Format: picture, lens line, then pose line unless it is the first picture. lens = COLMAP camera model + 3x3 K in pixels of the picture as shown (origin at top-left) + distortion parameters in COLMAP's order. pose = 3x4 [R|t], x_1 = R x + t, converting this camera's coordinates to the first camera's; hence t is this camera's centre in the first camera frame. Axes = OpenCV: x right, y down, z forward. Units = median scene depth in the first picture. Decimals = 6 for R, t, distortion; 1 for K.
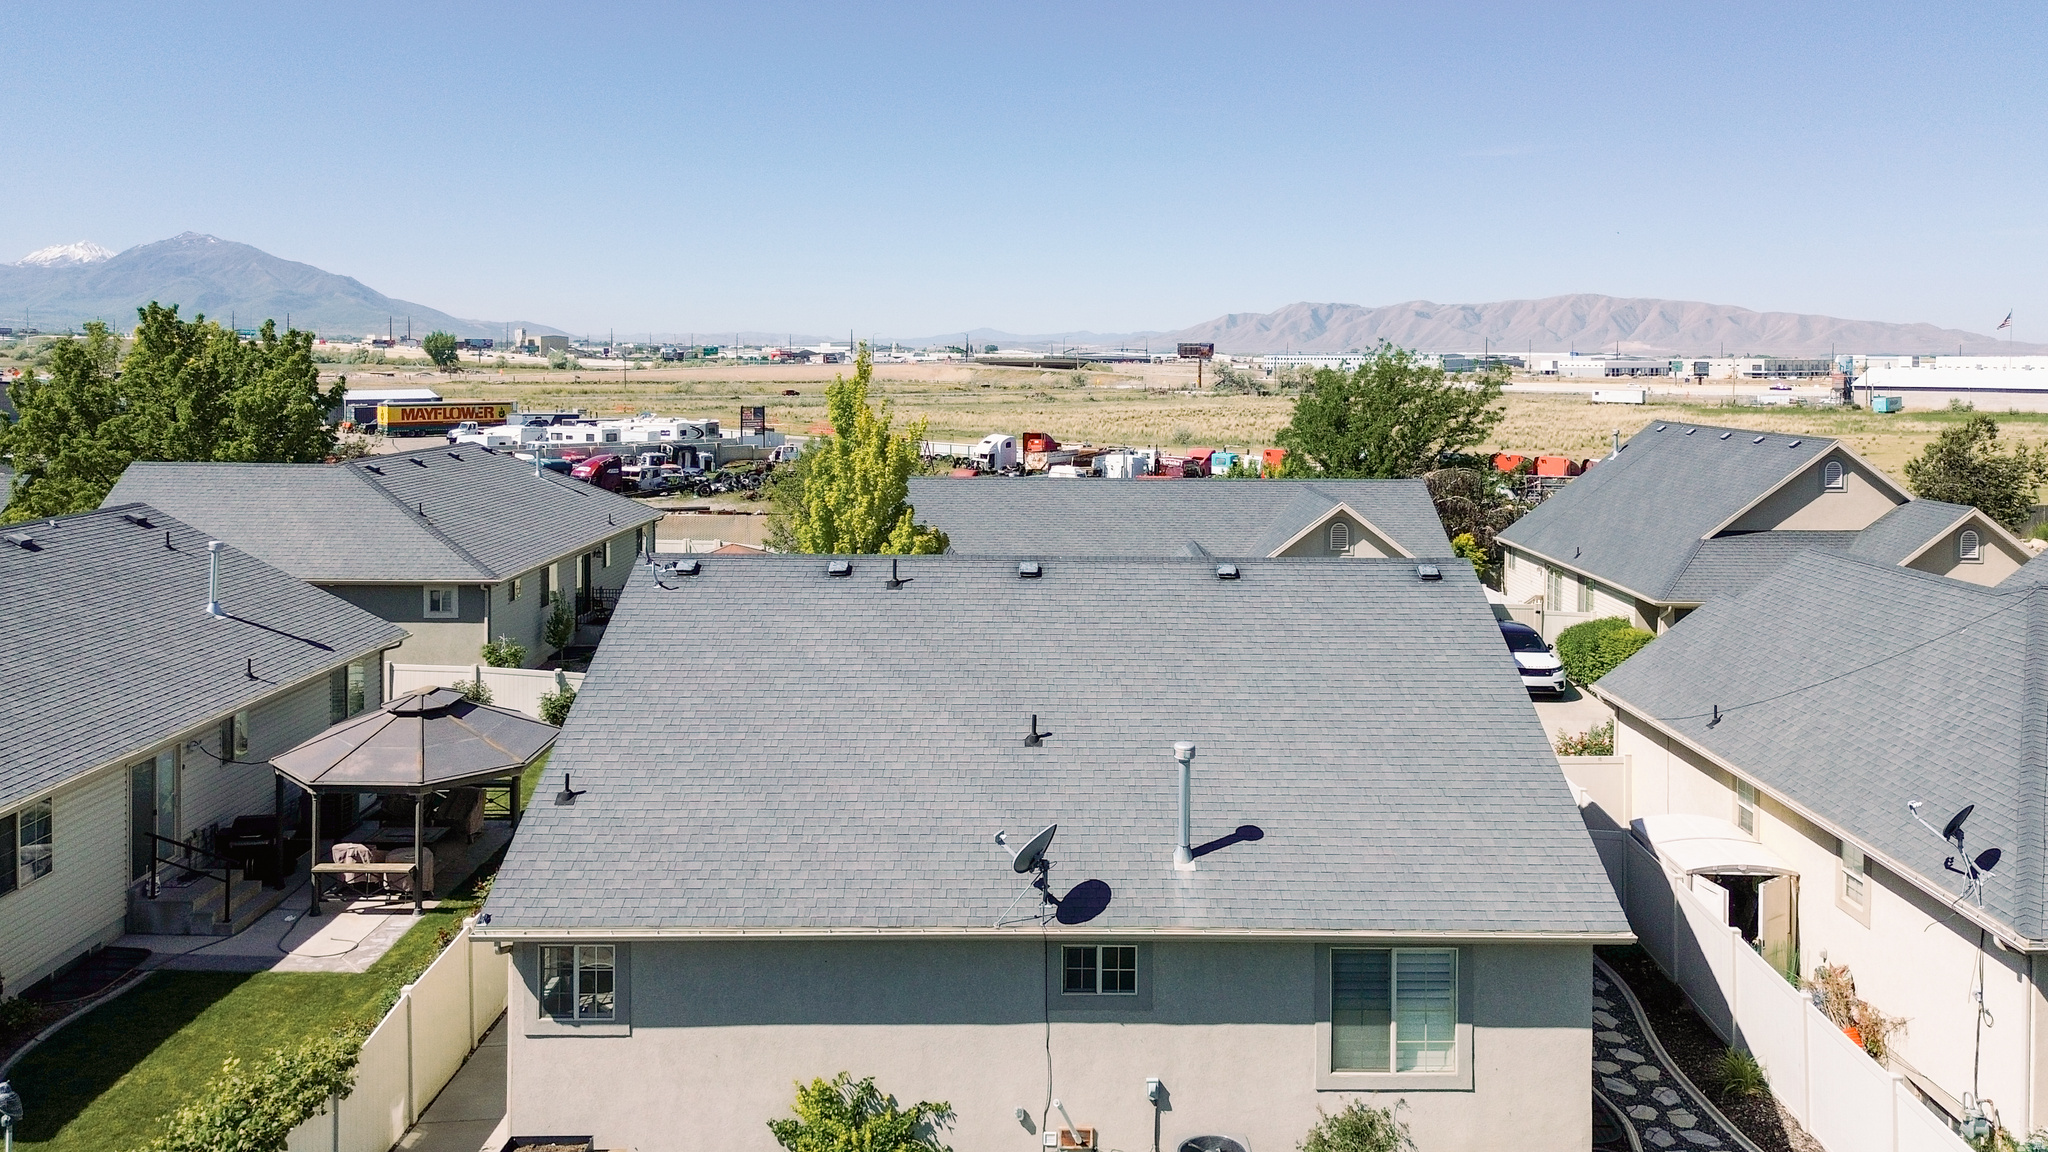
lens RADIAL K [[1492.9, 0, 1056.0], [0, 1492.9, 421.8], [0, 0, 1]] dist [0.057812, -0.049651]
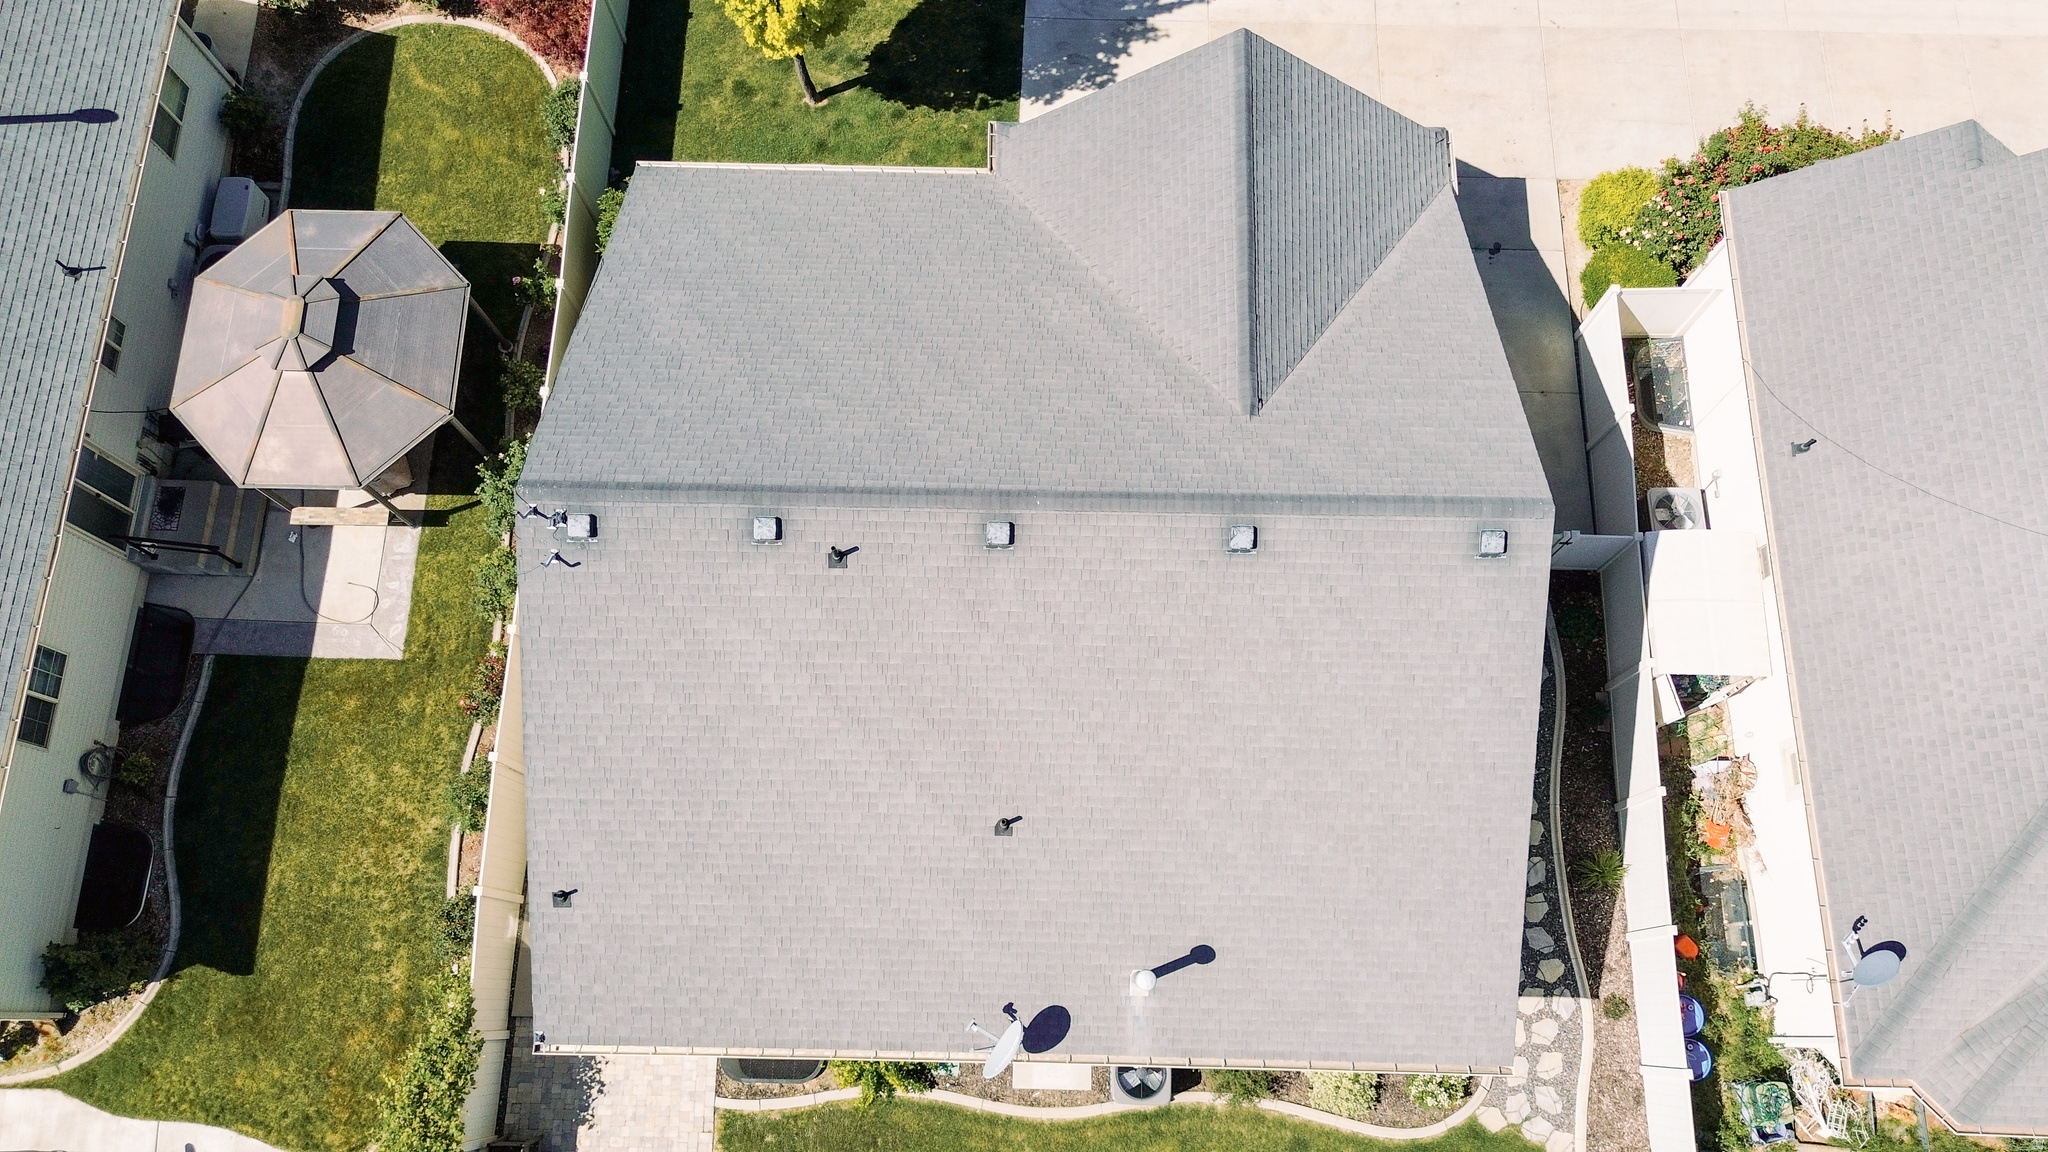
lens RADIAL K [[1441.0, 0, 1012.2], [0, 1441.0, 538.1], [0, 0, 1]] dist [0.009503, 0.003323]
pose [[0.999421, 0.019432, -0.027923, 0.013398], [0.019549, 0.343690, 0.938880, -0.731238], [0.027841, -0.938882, 0.343111, 0.838193]]
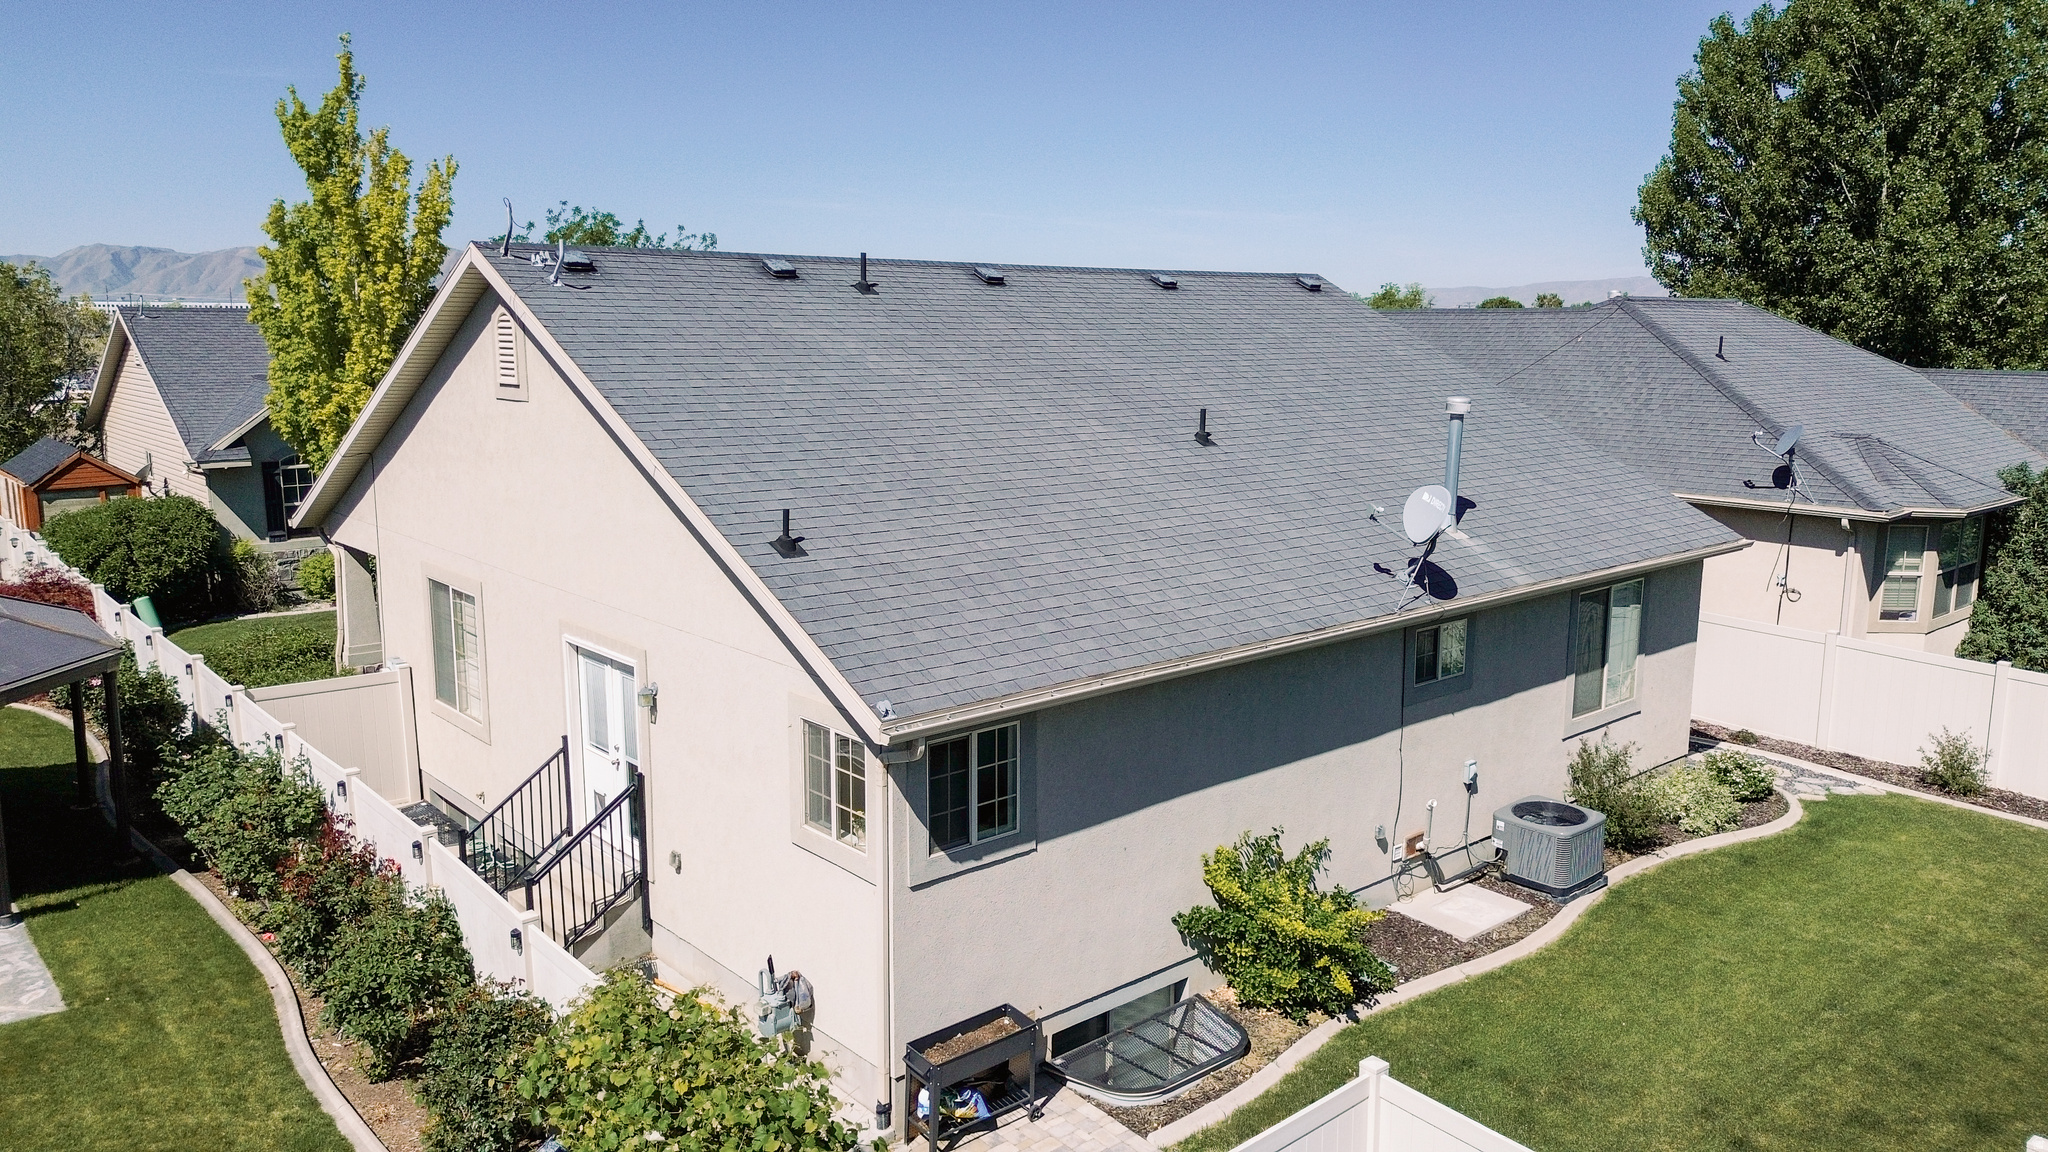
lens RADIAL K [[1449.2, 0, 1026.7], [0, 1449.2, 582.6], [0, 0, 1]] dist [0.057507, -0.053824]
pose [[0.756385, -0.118437, 0.643315, -0.590400], [0.026879, 0.988269, 0.150341, 0.164827], [-0.653574, -0.096424, 0.750695, 0.455015]]
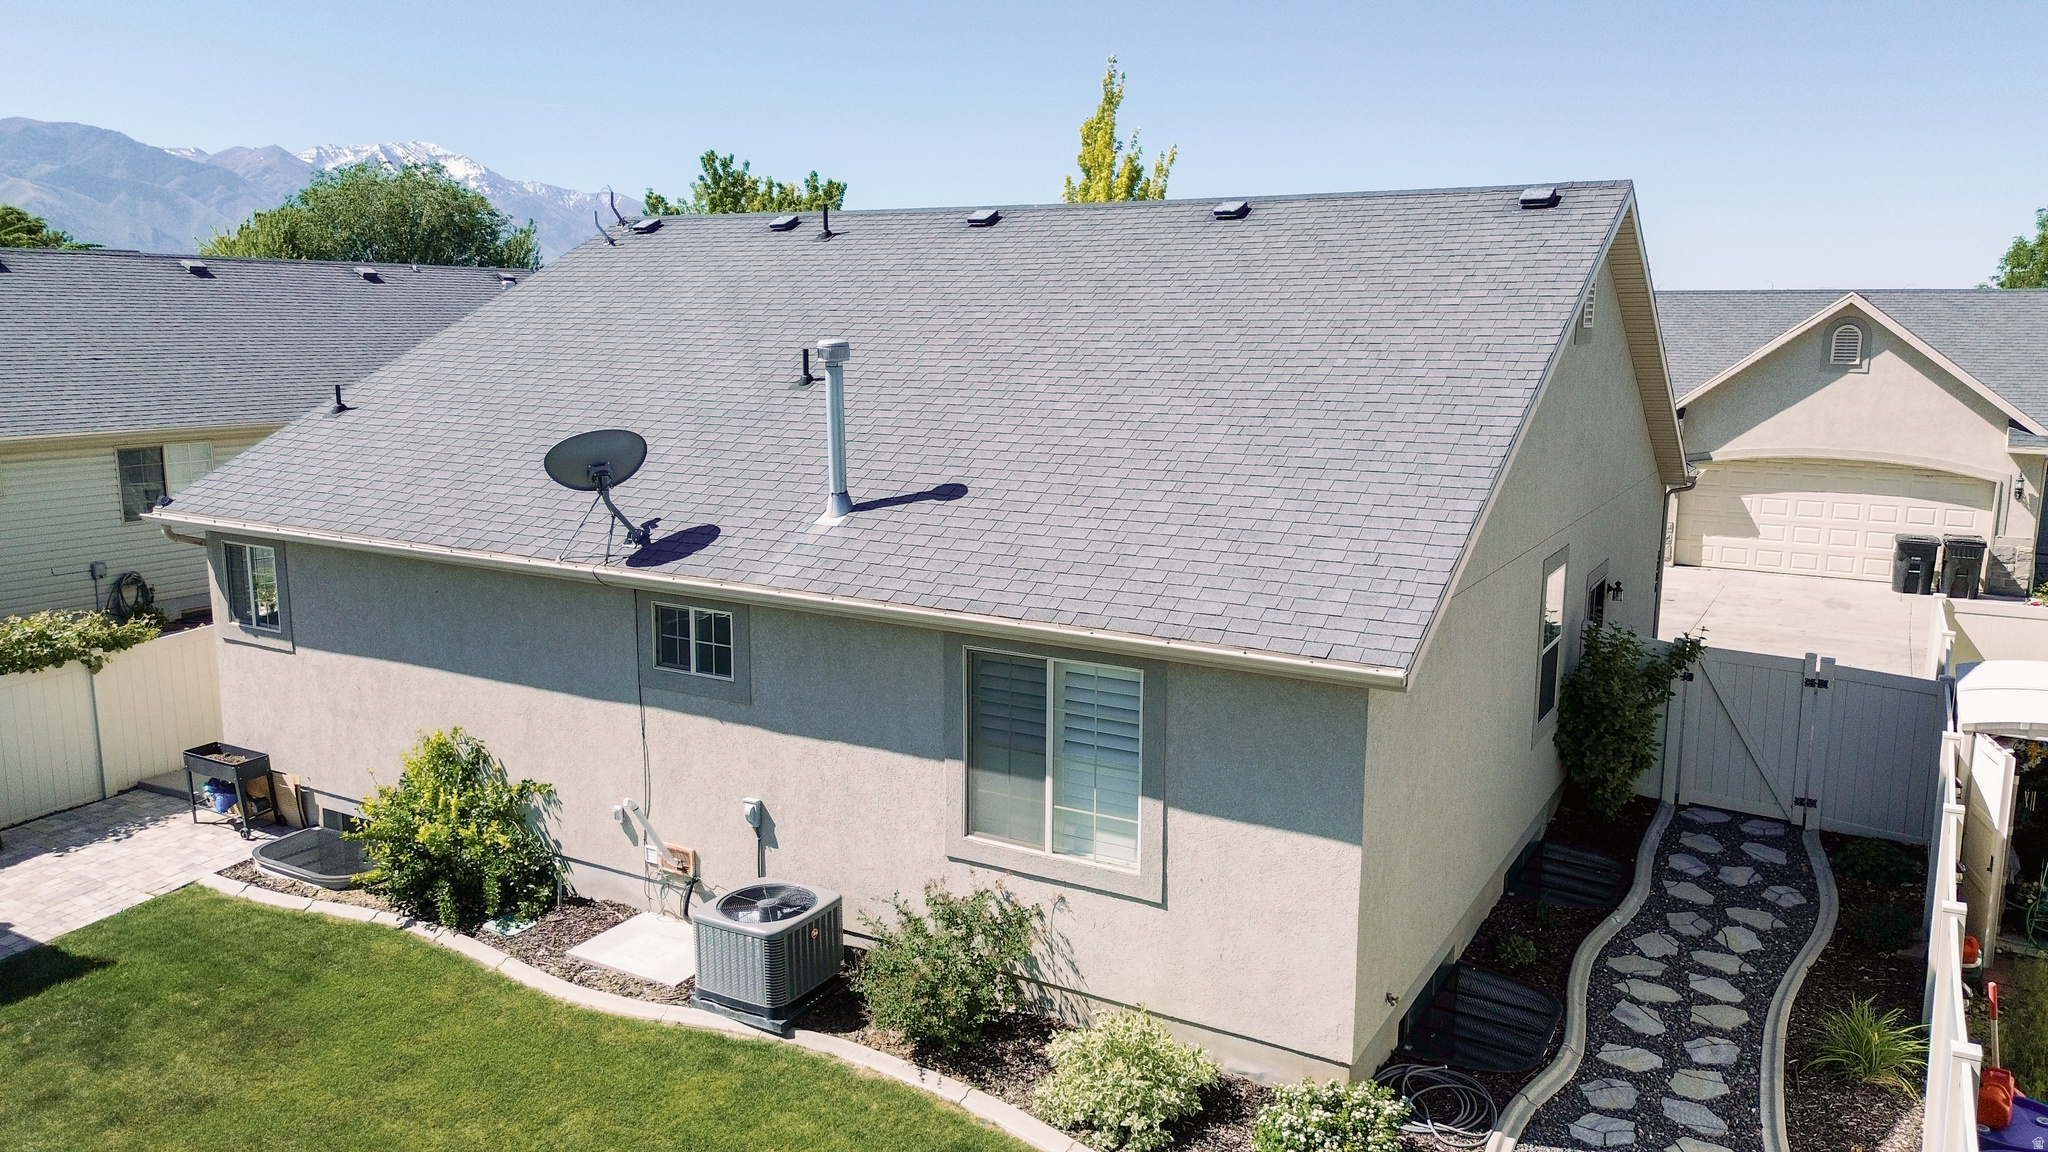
lens RADIAL K [[1449.2, 0, 1026.7], [0, 1449.2, 582.6], [0, 0, 1]] dist [0.057507, -0.053824]
pose [[0.859502, 0.091930, -0.502796, 0.439843], [-0.024482, 0.989968, 0.139153, 0.203694], [0.510545, -0.107293, 0.853131, 0.424550]]
